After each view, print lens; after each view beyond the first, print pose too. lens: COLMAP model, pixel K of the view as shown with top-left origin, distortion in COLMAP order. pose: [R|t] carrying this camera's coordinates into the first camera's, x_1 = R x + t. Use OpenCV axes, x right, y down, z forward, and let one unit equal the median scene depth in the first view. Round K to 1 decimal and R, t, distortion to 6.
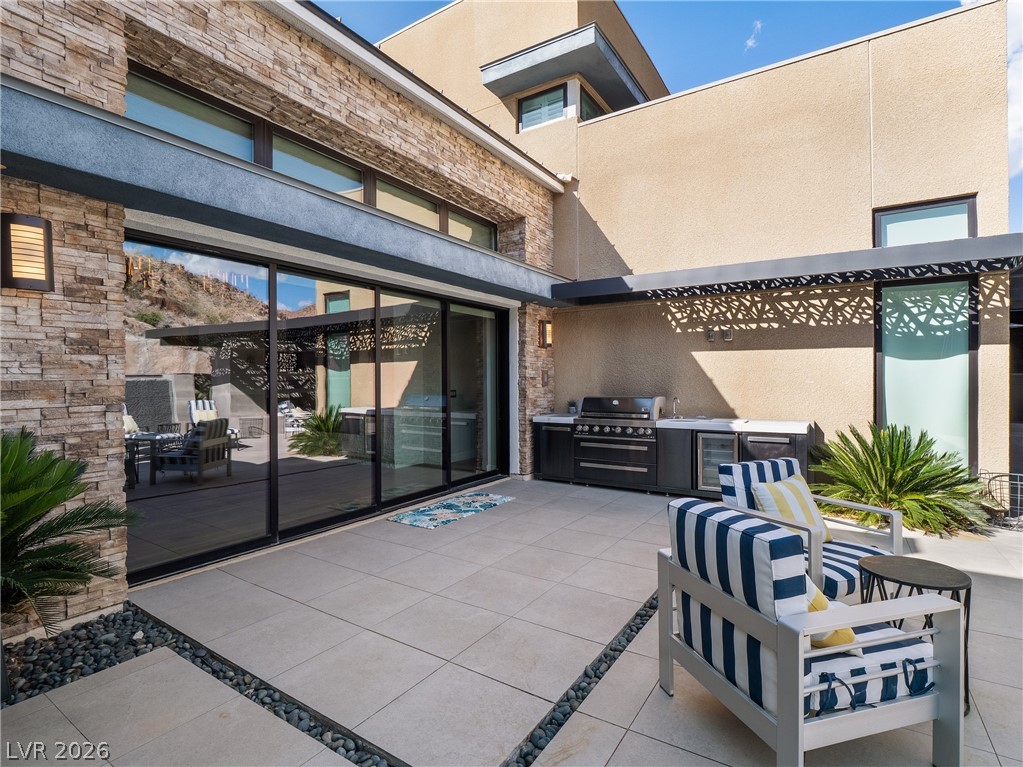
lens RADIAL K [[485.0, 0, 513.4], [0, 485.0, 382.6], [0, 0, 1]] dist [-0.009192, -0.001832]
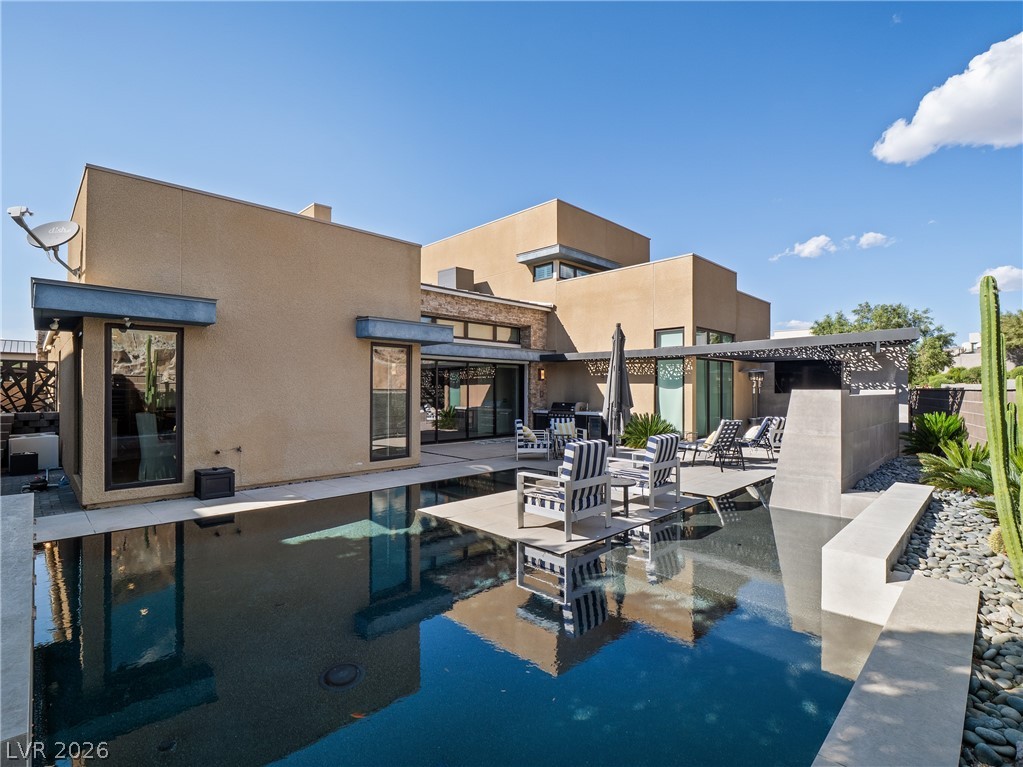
lens RADIAL K [[485.0, 0, 512.7], [0, 485.0, 384.5], [0, 0, 1]] dist [-0.009192, -0.001832]
pose [[0.975570, 0.005609, -0.219617, 0.455883], [-0.009046, 0.999852, -0.014651, -0.019395], [0.219503, 0.016280, 0.975476, -1.314886]]
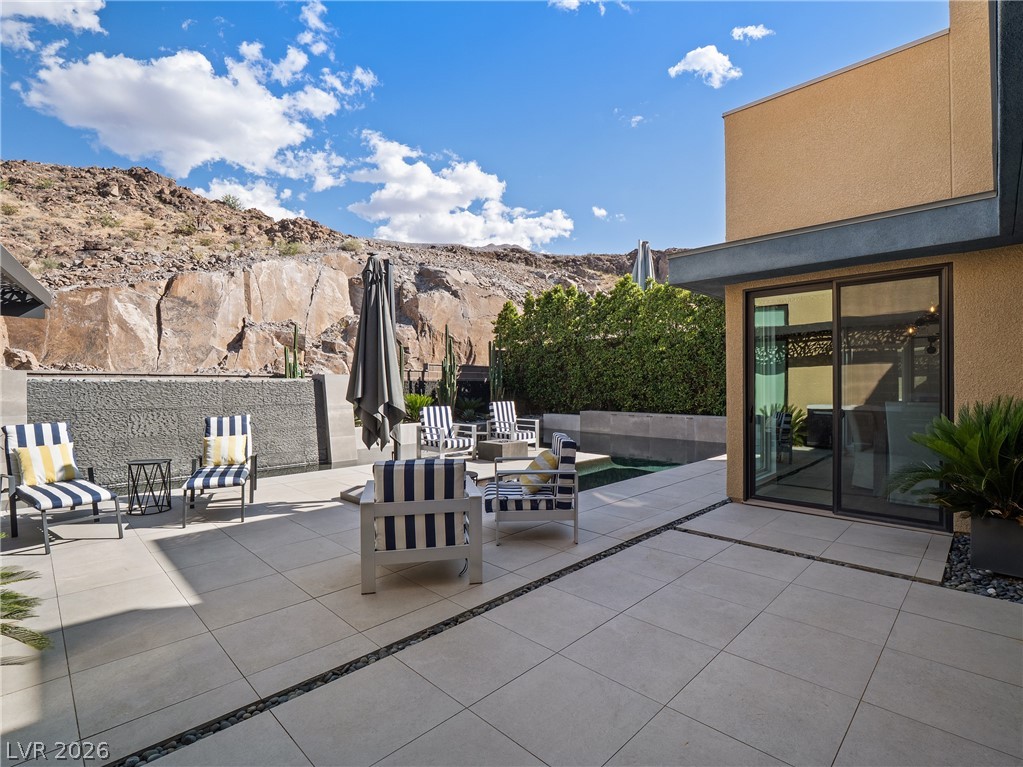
lens RADIAL K [[485.0, 0, 511.3], [0, 485.0, 385.4], [0, 0, 1]] dist [-0.009192, -0.001832]
pose [[-0.977505, 0.011732, 0.210585, 0.104516], [0.013990, 0.999859, 0.009240, -0.007384], [-0.210447, 0.011978, -0.977532, 1.977144]]
